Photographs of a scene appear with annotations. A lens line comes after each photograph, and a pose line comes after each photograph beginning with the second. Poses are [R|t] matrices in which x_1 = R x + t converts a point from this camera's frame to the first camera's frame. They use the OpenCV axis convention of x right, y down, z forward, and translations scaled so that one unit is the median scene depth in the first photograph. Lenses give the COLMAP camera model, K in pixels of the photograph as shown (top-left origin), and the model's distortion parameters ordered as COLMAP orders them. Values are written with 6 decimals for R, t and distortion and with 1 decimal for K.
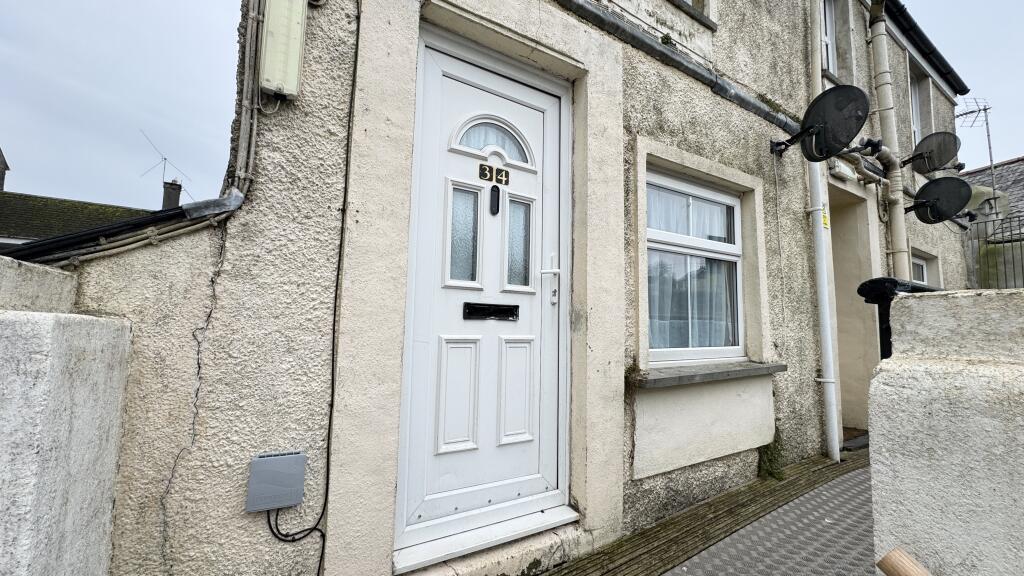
lens RADIAL K [[399.7, 0, 511.9], [0, 399.7, 286.0], [0, 0, 1]] dist [-0.002117, -0.000233]
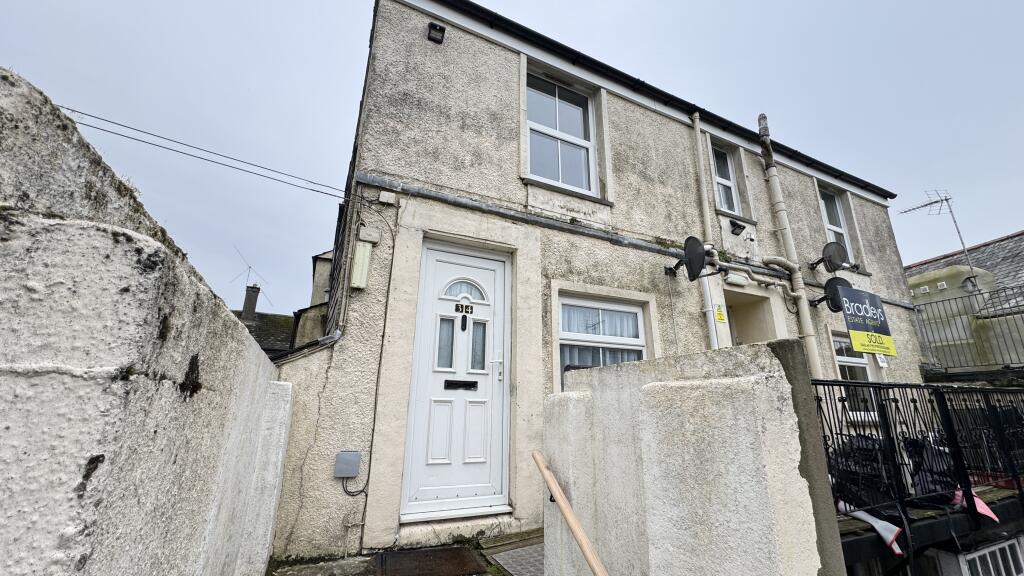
lens RADIAL K [[399.7, 0, 513.5], [0, 399.7, 290.1], [0, 0, 1]] dist [-0.002117, -0.000233]
pose [[0.993847, -0.042499, -0.102283, 0.374361], [0.021510, 0.979935, -0.198155, 0.006644], [0.108652, 0.194735, 0.974819, -0.789845]]
